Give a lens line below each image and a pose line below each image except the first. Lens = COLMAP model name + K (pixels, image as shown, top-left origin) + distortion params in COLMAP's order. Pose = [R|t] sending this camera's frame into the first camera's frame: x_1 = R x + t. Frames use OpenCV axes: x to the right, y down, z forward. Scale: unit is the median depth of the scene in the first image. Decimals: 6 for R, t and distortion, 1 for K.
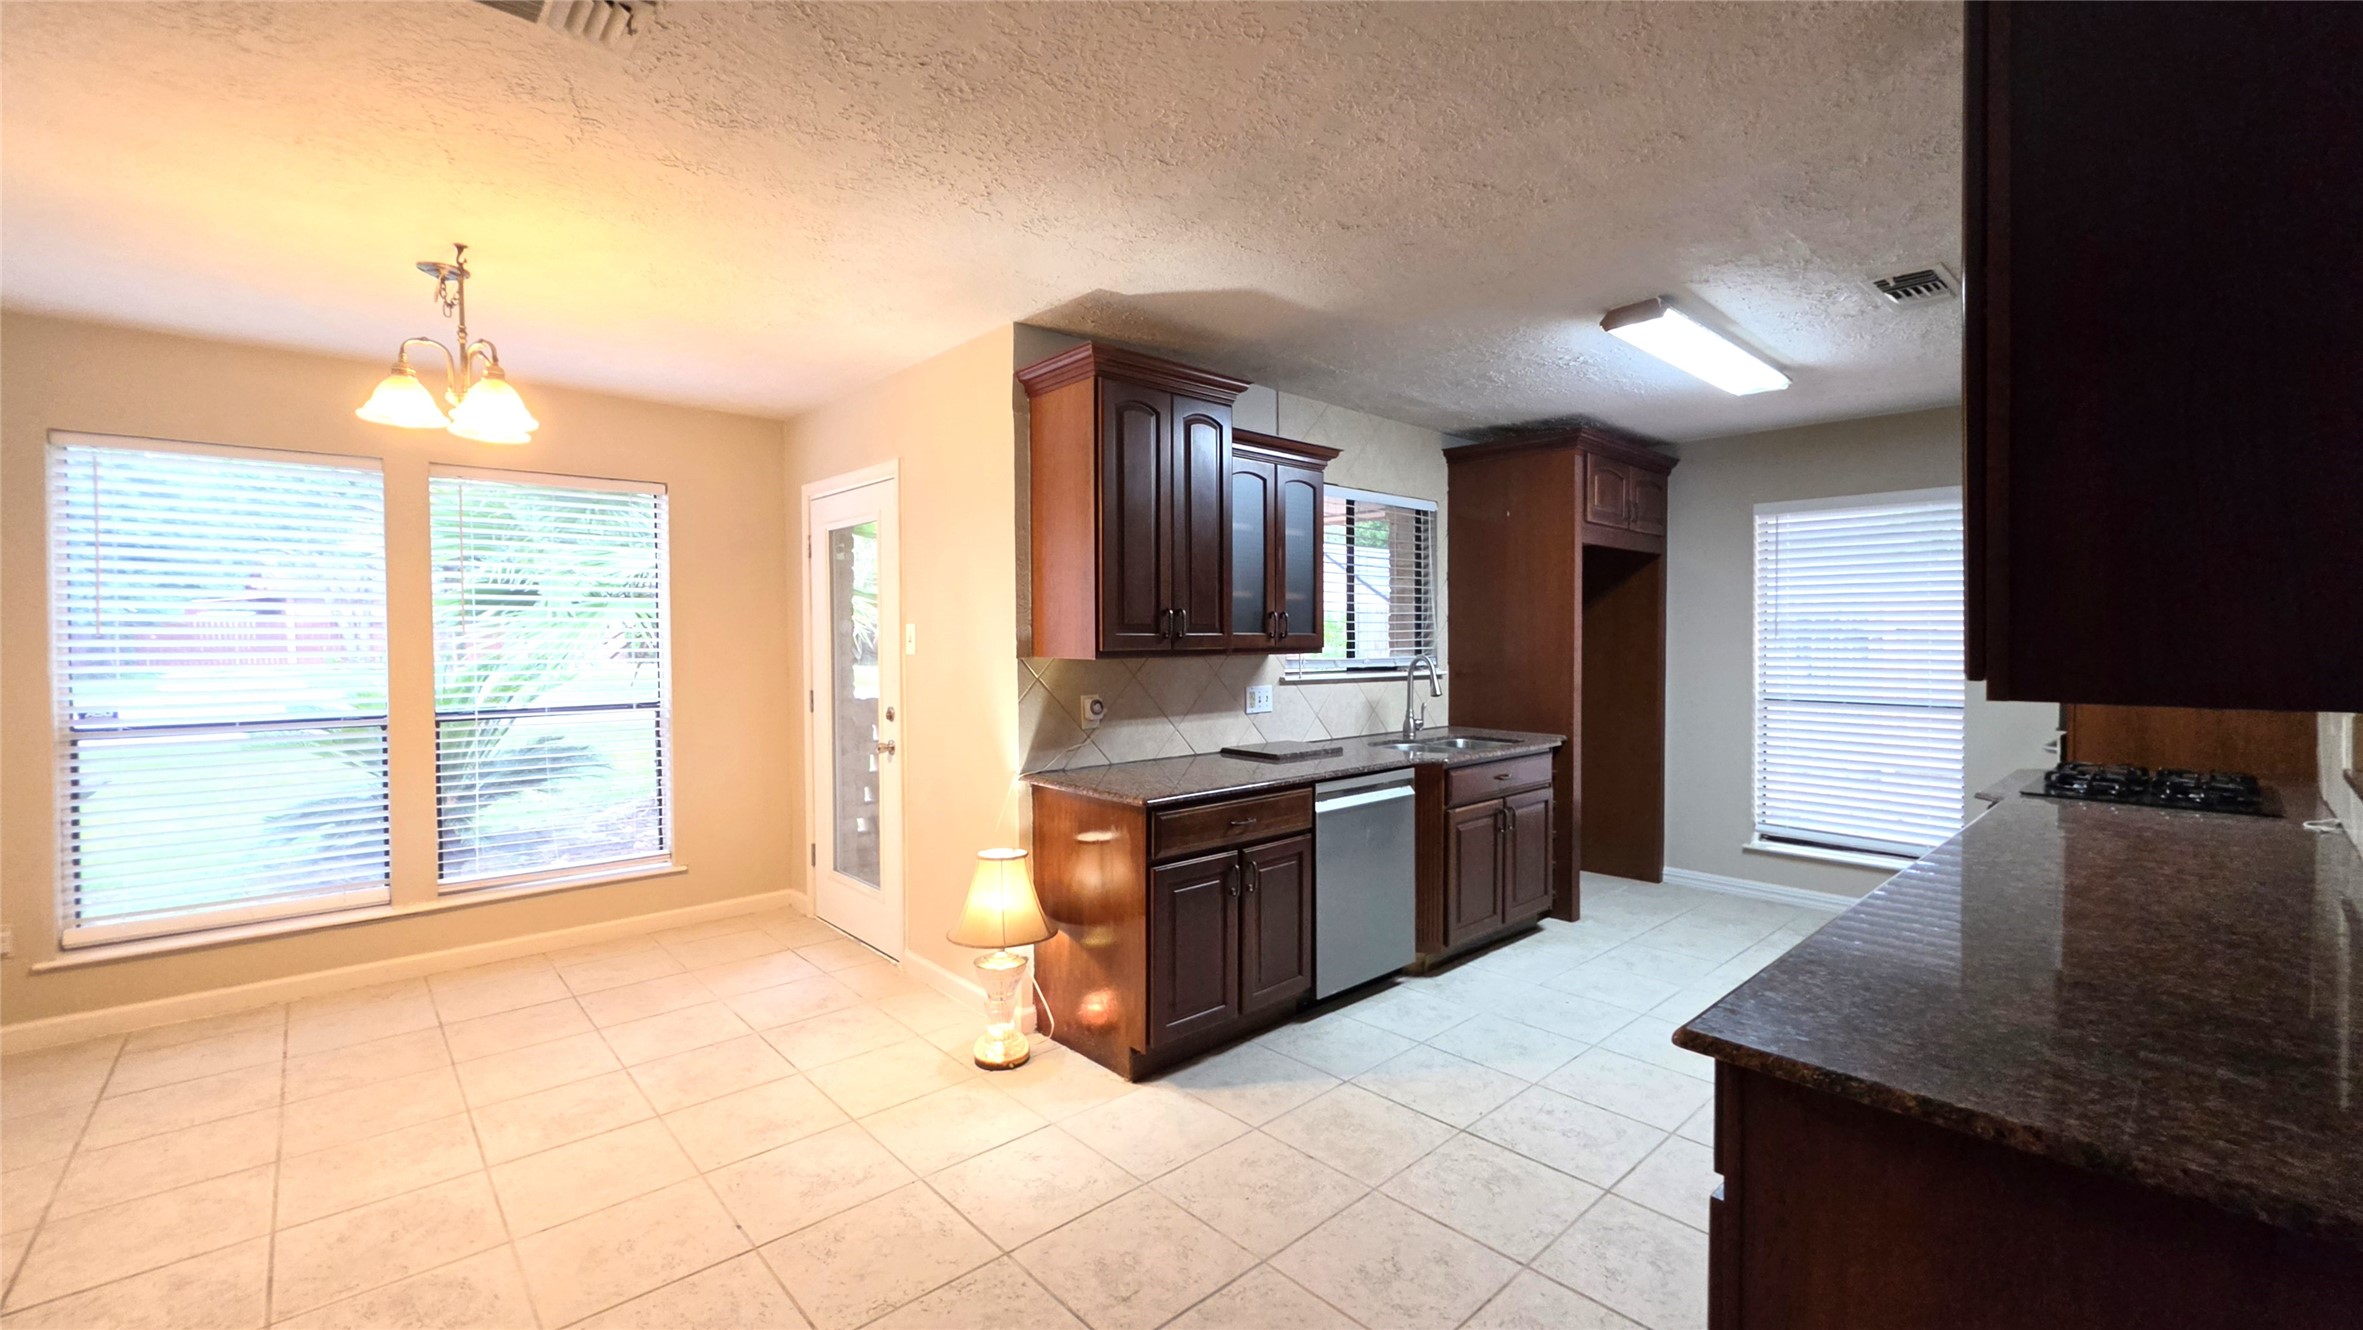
lens RADIAL K [[954.1, 0, 1179.5], [0, 954.1, 667.2], [0, 0, 1]] dist [-0.006099, 0.000284]
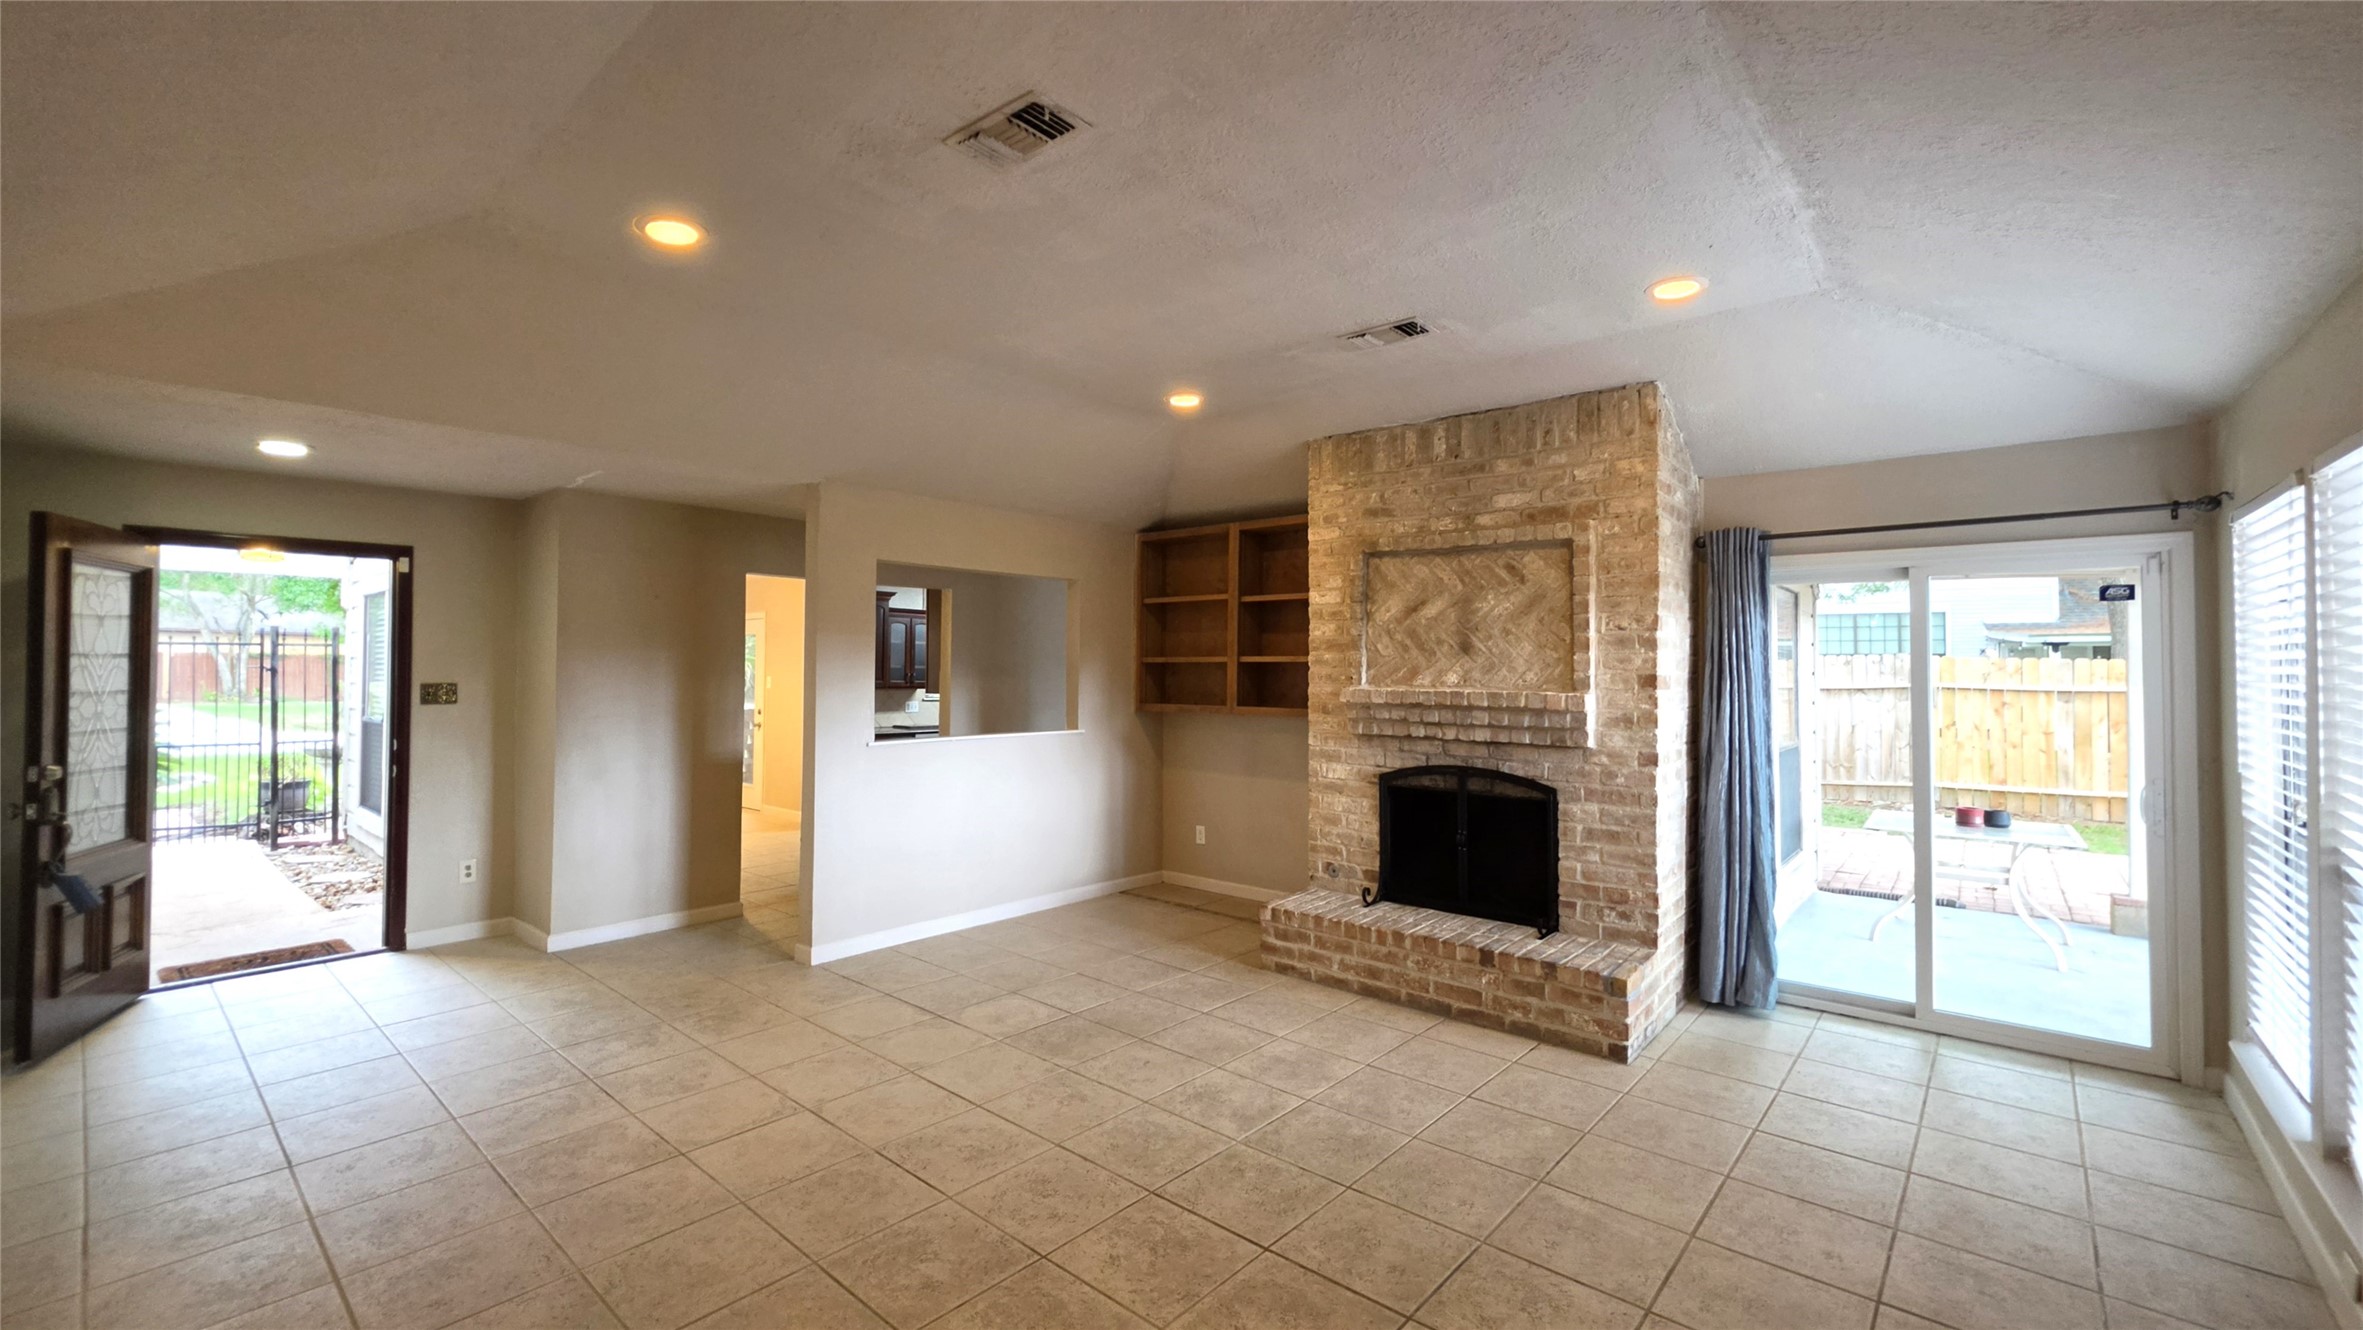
lens RADIAL K [[968.1, 0, 1187.8], [0, 968.1, 655.8], [0, 0, 1]] dist [-0.001634, 0.000284]
pose [[0.990918, 0.014882, 0.133644, 0.552854], [-0.008034, 0.998634, -0.051632, 0.030449], [-0.134230, 0.050089, 0.989683, -1.958386]]
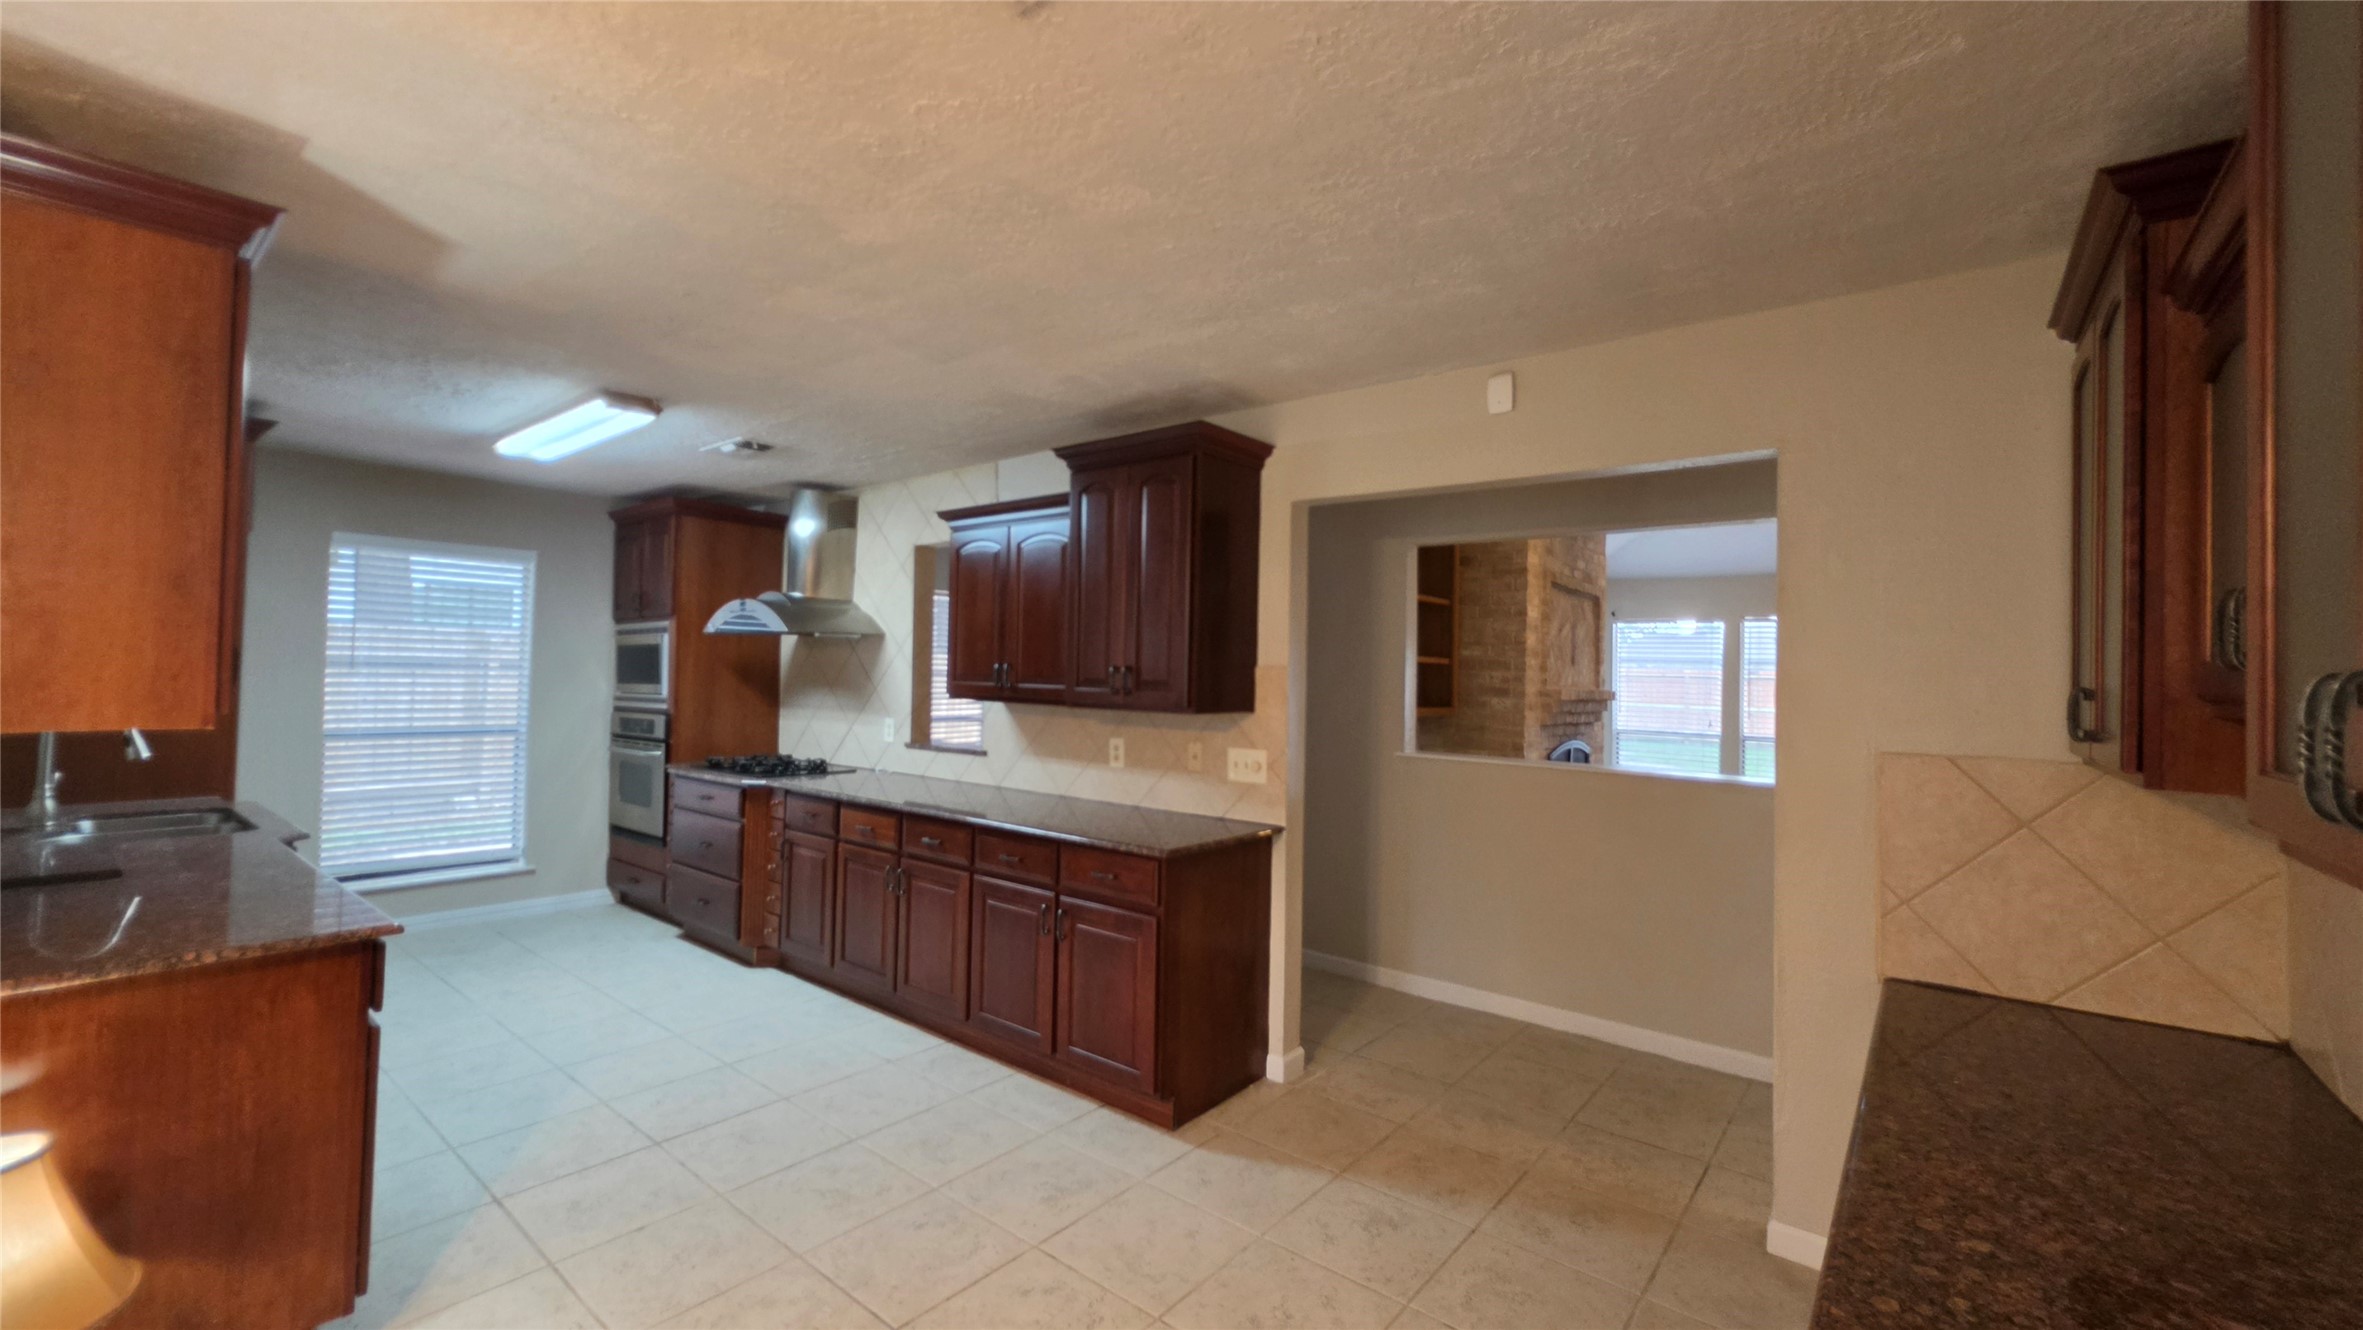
lens RADIAL K [[940.4, 0, 1174.7], [0, 940.4, 658.1], [0, 0, 1]] dist [0.001005, 0.000464]
pose [[-0.148888, 0.018169, 0.988687, -0.663670], [0.007658, 0.999822, -0.017220, -0.031777], [-0.988824, 0.005008, -0.149001, 0.447148]]
